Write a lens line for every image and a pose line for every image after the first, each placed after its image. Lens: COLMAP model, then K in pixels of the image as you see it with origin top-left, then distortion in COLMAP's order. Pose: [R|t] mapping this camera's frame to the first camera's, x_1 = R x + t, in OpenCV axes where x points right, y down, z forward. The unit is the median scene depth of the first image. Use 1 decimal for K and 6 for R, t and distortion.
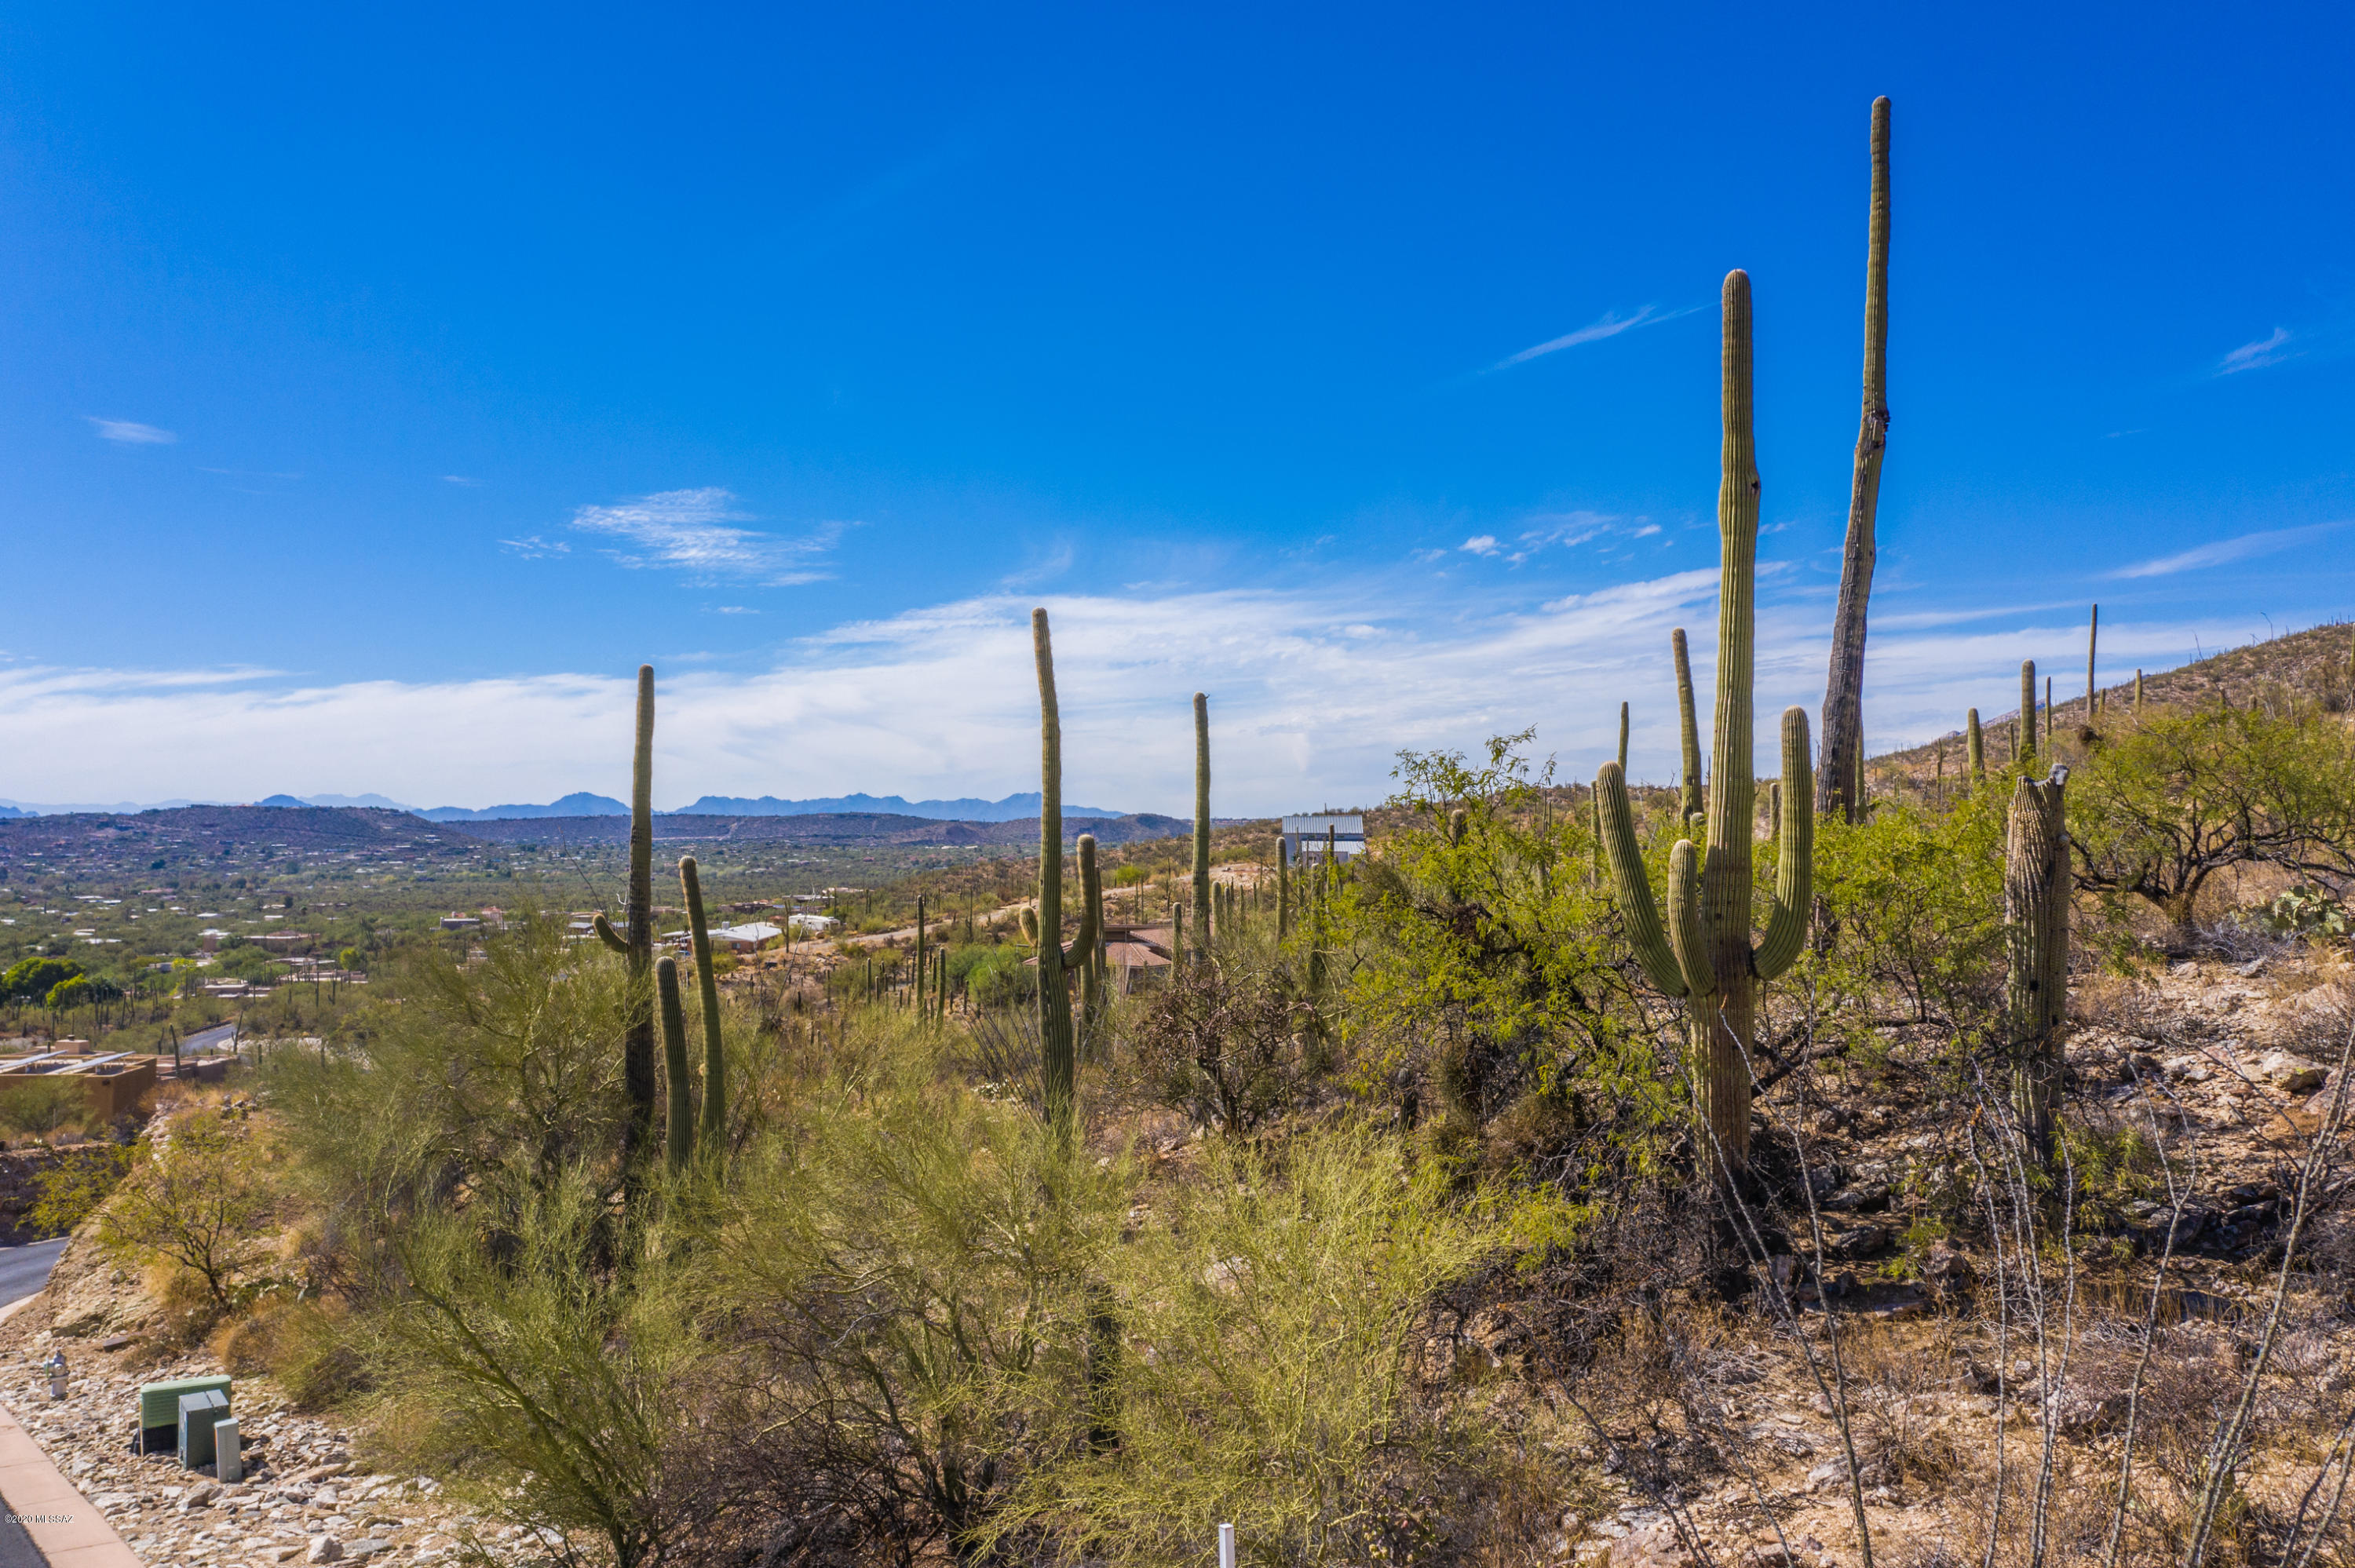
lens RADIAL K [[1875.2, 0, 1184.4], [0, 1875.2, 790.4], [0, 0, 1]] dist [-0.006220, 0.018250]
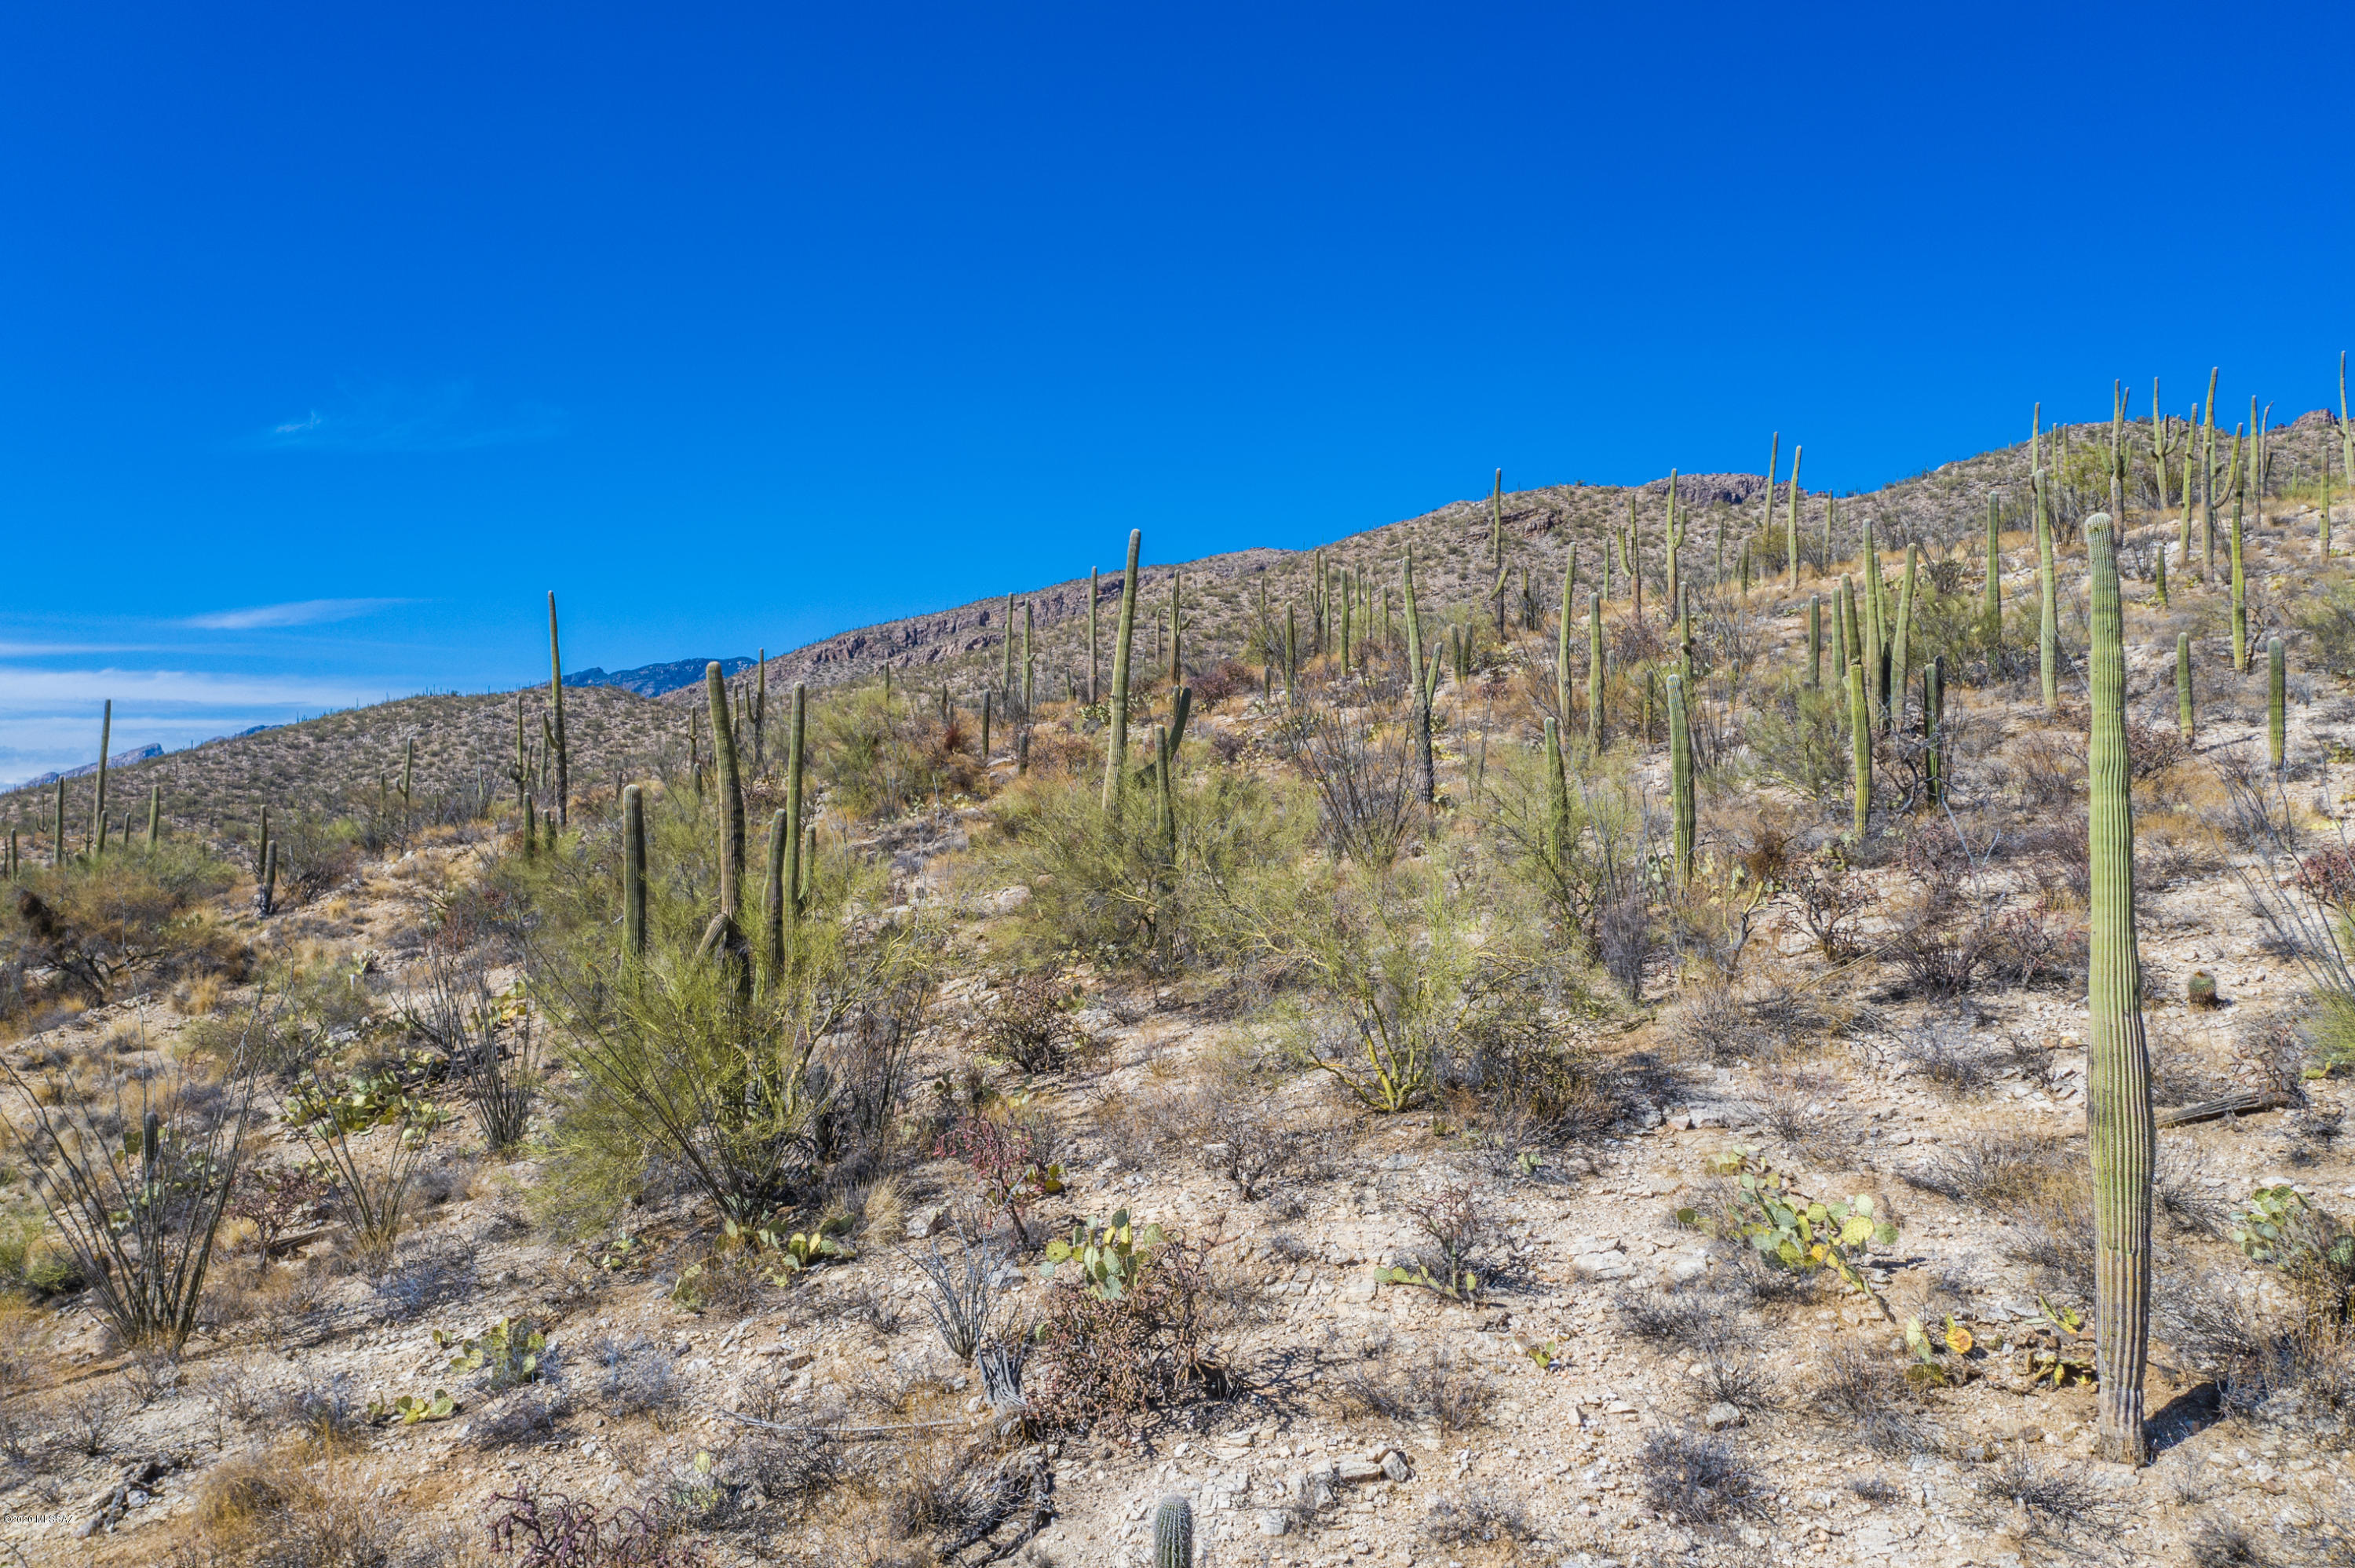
lens RADIAL K [[1875.2, 0, 1184.4], [0, 1875.2, 790.4], [0, 0, 1]] dist [-0.006220, 0.018250]
pose [[0.595140, 0.037053, 0.802768, 0.048467], [-0.016192, 0.999287, -0.034120, -0.017629], [-0.803459, 0.007308, 0.595315, 0.061062]]
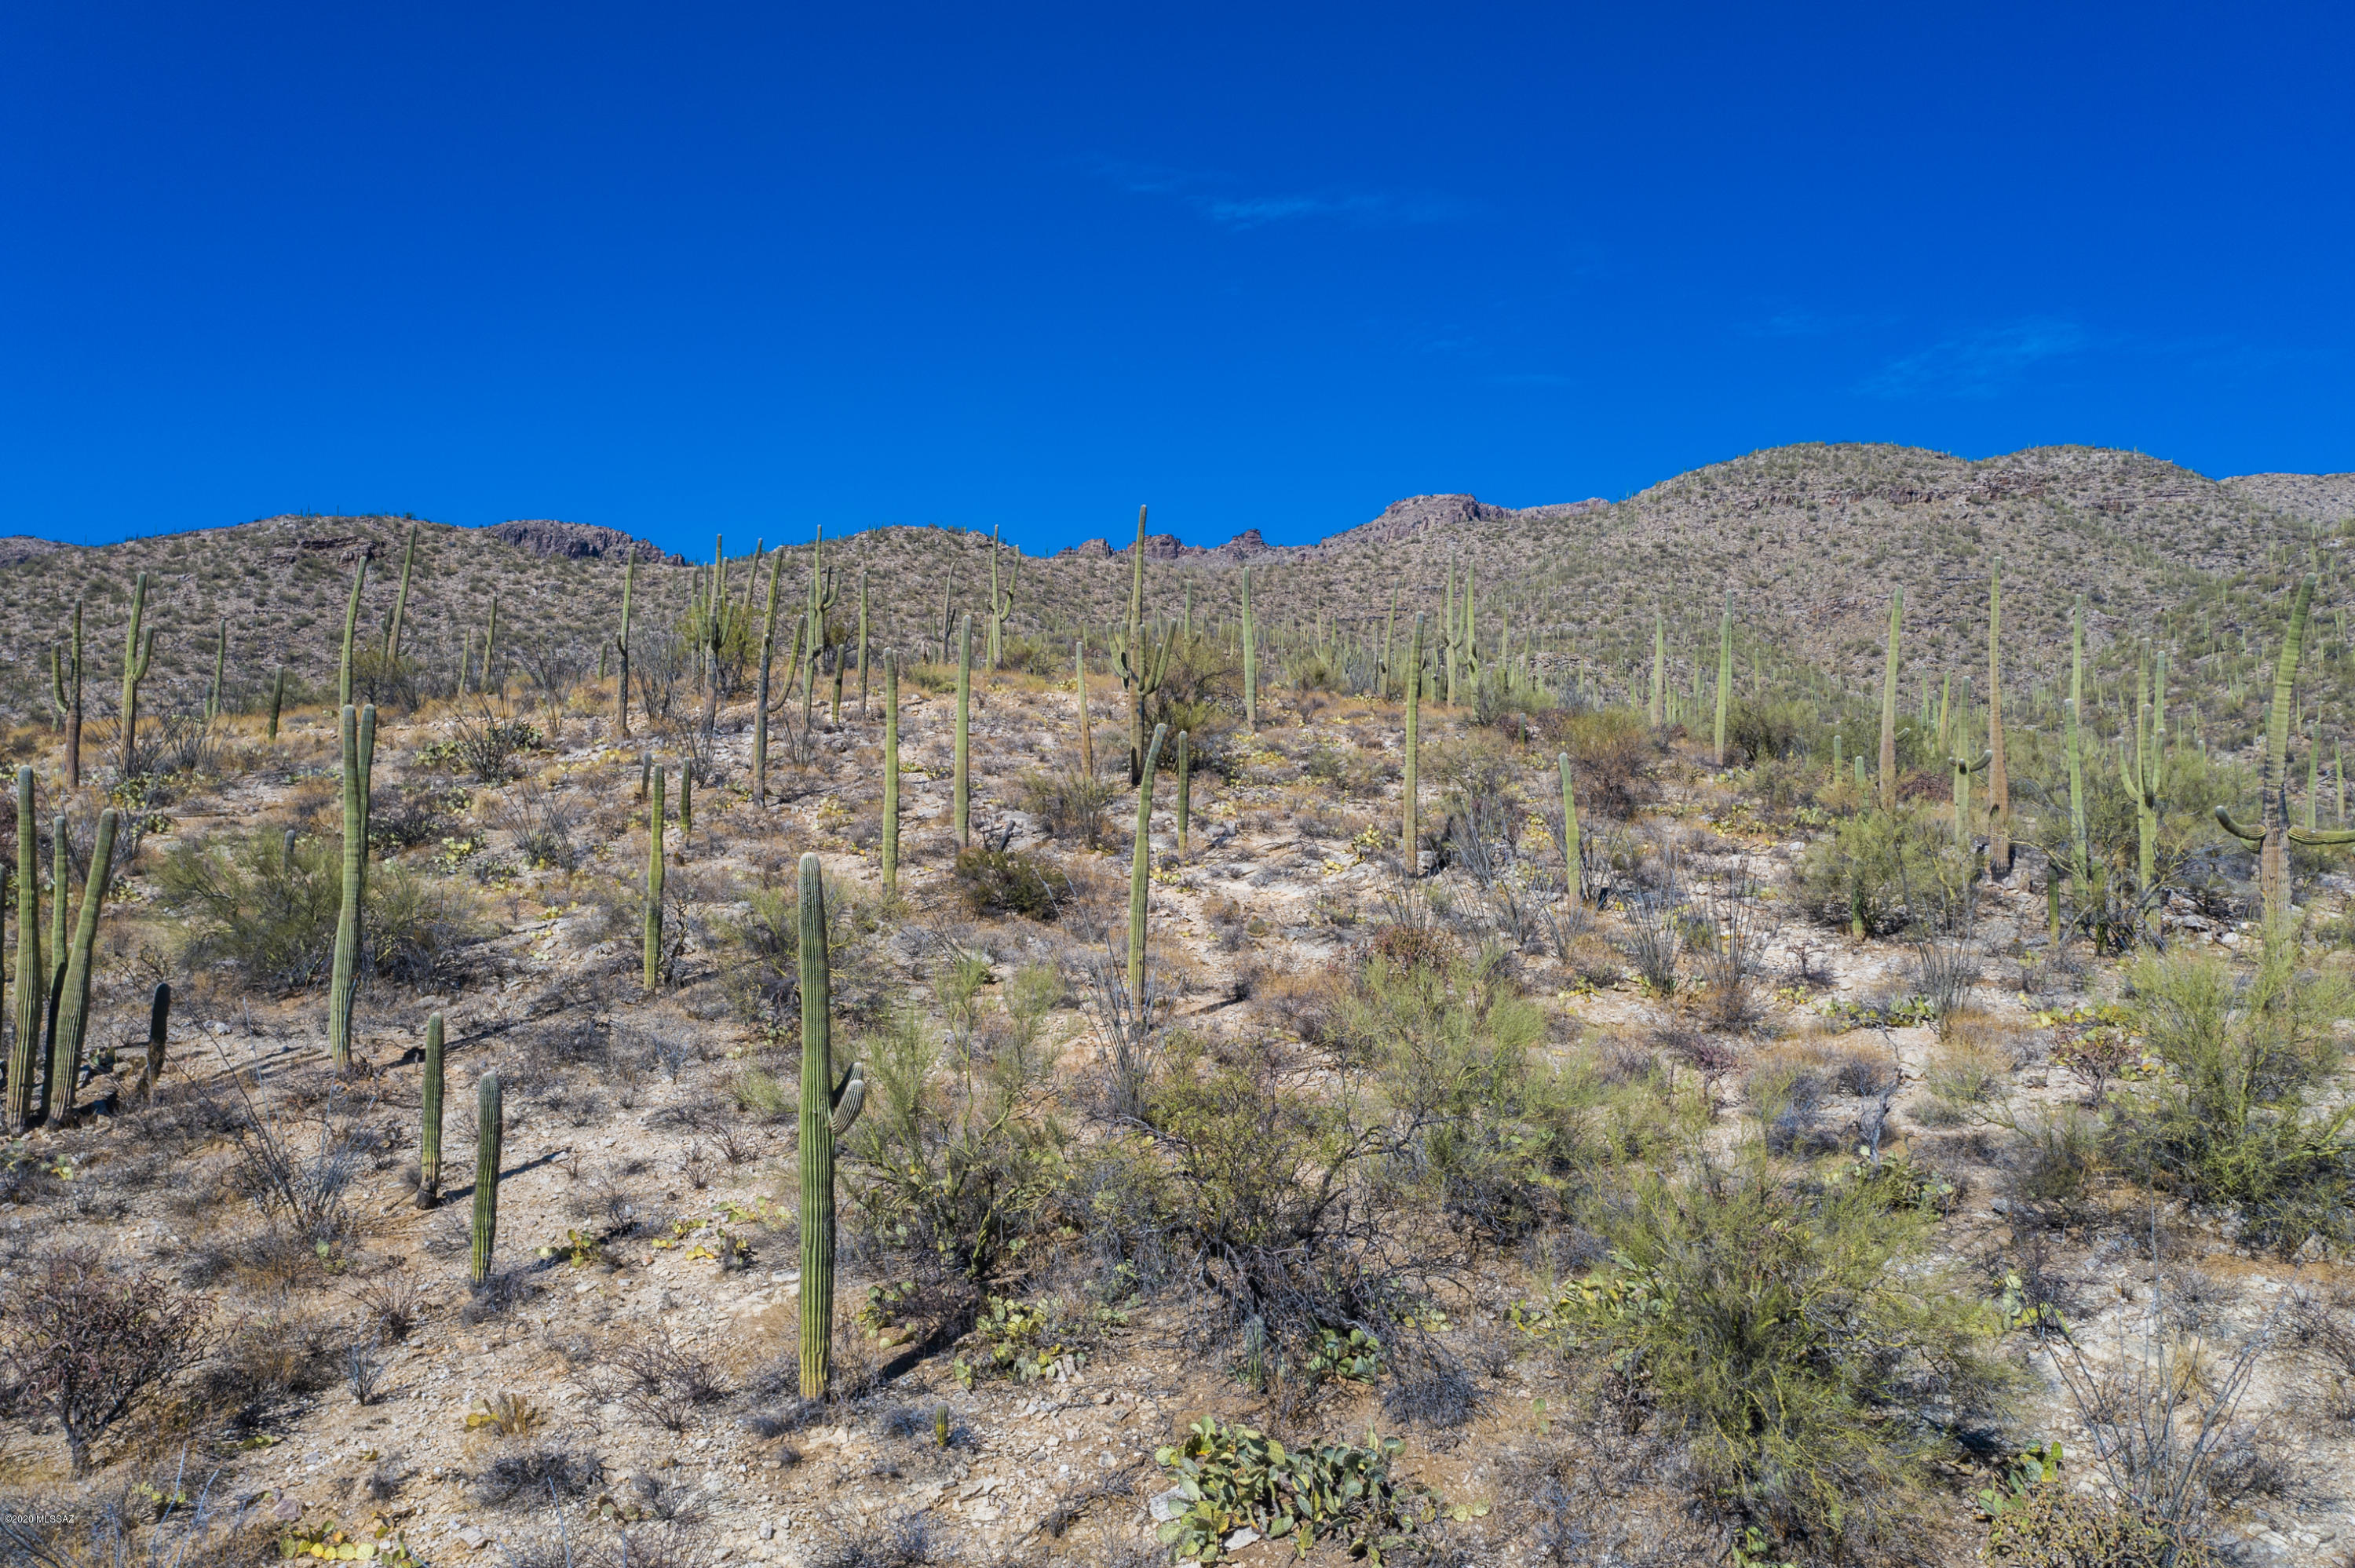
lens RADIAL K [[1875.2, 0, 1184.4], [0, 1875.2, 790.4], [0, 0, 1]] dist [-0.006220, 0.018250]
pose [[0.040976, 0.078379, 0.996081, 0.129912], [-0.034638, 0.996431, -0.076981, -0.045233], [-0.998560, -0.031347, 0.043545, 0.041049]]
